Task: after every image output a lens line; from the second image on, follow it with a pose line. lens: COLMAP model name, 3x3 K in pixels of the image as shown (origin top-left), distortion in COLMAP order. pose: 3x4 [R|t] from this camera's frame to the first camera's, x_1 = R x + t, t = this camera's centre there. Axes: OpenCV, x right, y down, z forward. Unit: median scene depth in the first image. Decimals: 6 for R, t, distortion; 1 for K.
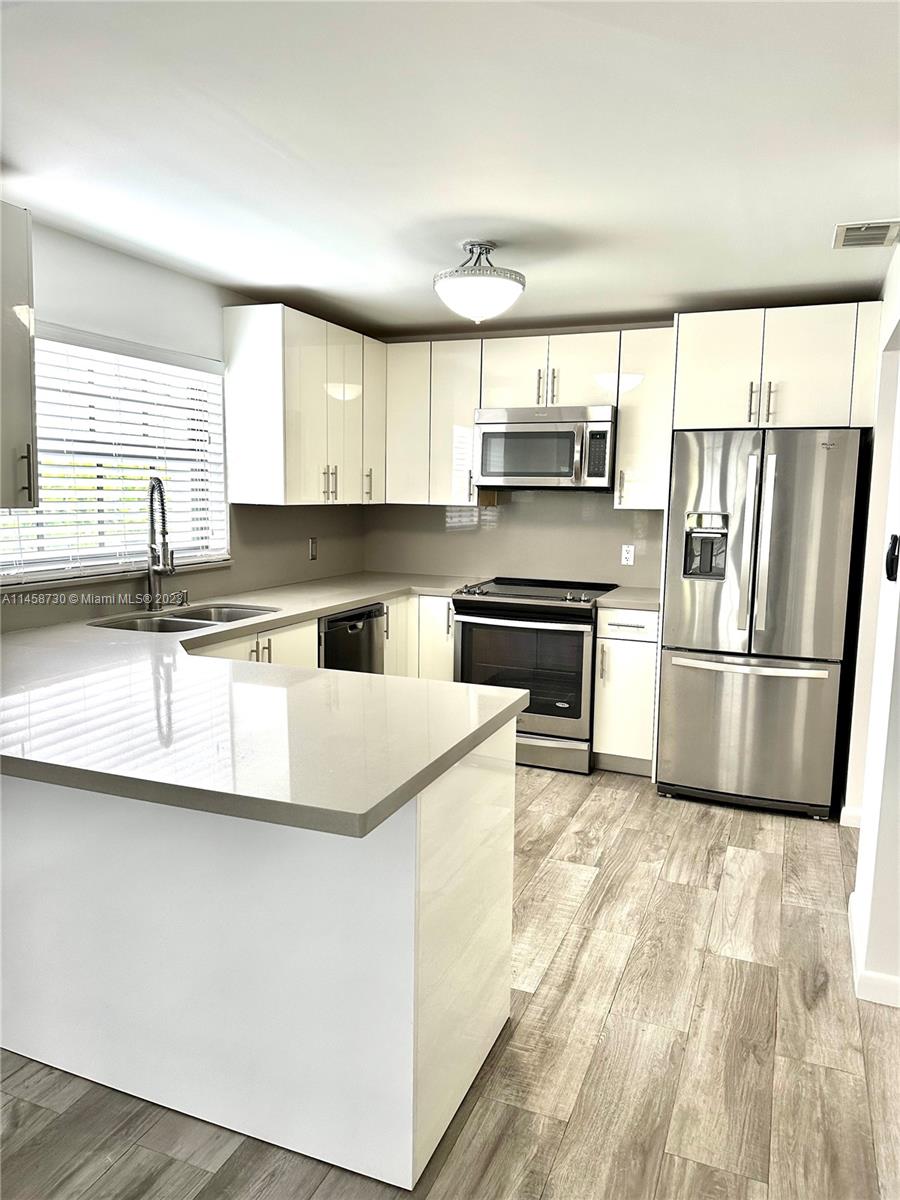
lens RADIAL K [[846.1, 0, 450.0], [0, 846.1, 600.0], [0, 0, 1]] dist [0.146319, -0.200805]
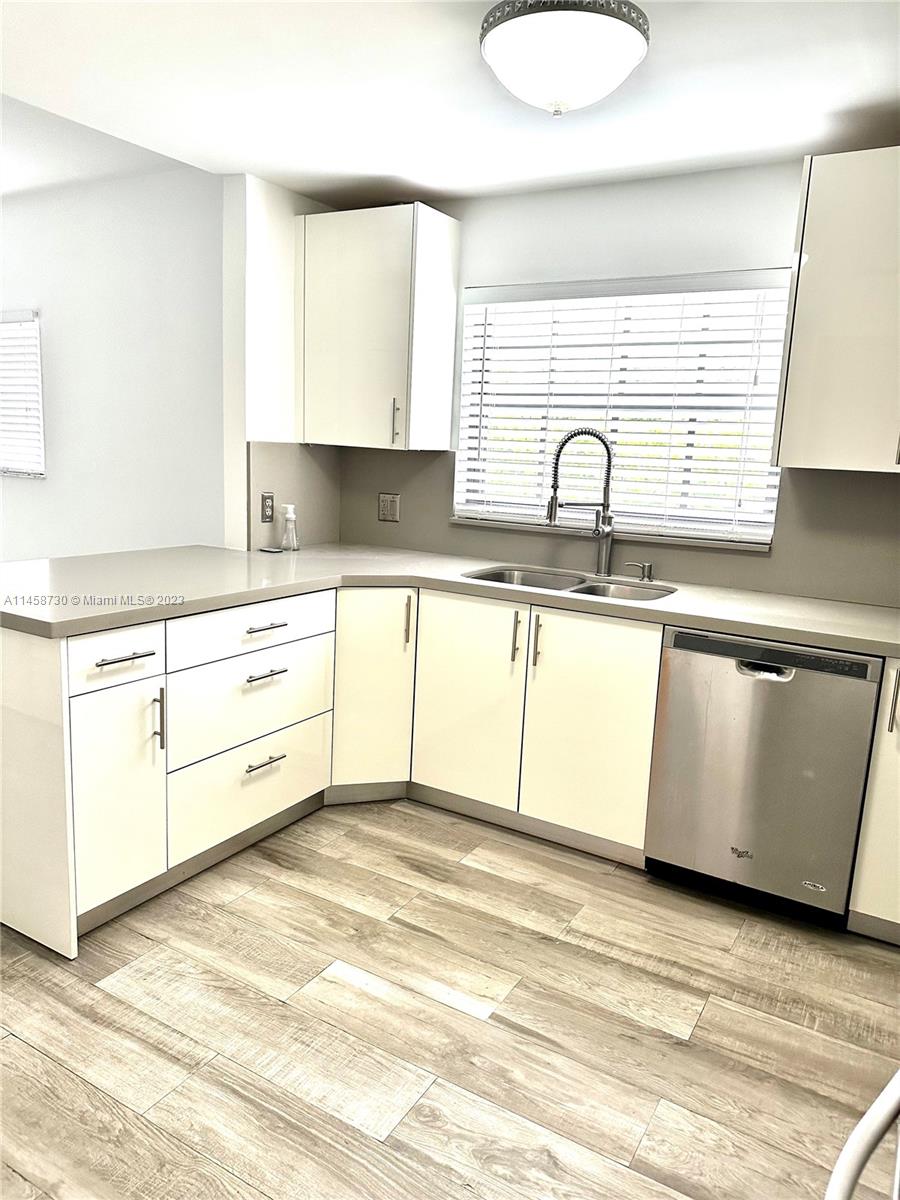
lens RADIAL K [[868.7, 0, 472.2], [0, 868.7, 601.3], [0, 0, 1]] dist [0.024535, 0.004317]
pose [[-0.150805, 0.162958, -0.975040, 0.556697], [-0.166591, 0.968025, 0.187551, -0.104707], [0.974426, 0.190716, -0.118836, 0.920622]]
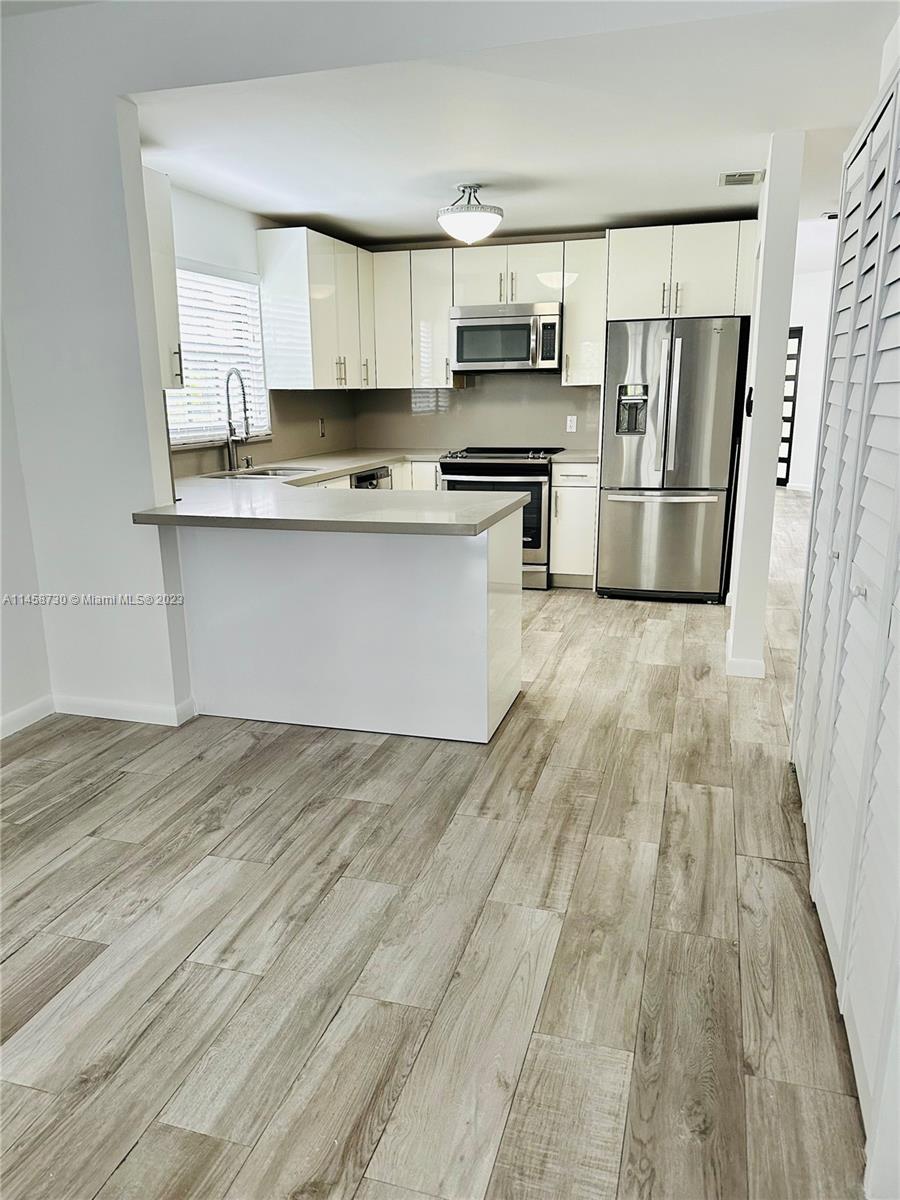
lens RADIAL K [[859.2, 0, 433.8], [0, 859.2, 602.8], [0, 0, 1]] dist [0.175836, -0.208041]
pose [[0.996235, -0.048540, 0.071837, -0.131922], [0.040055, 0.992537, 0.115175, 0.070619], [-0.076892, -0.111864, 0.990744, -0.390169]]
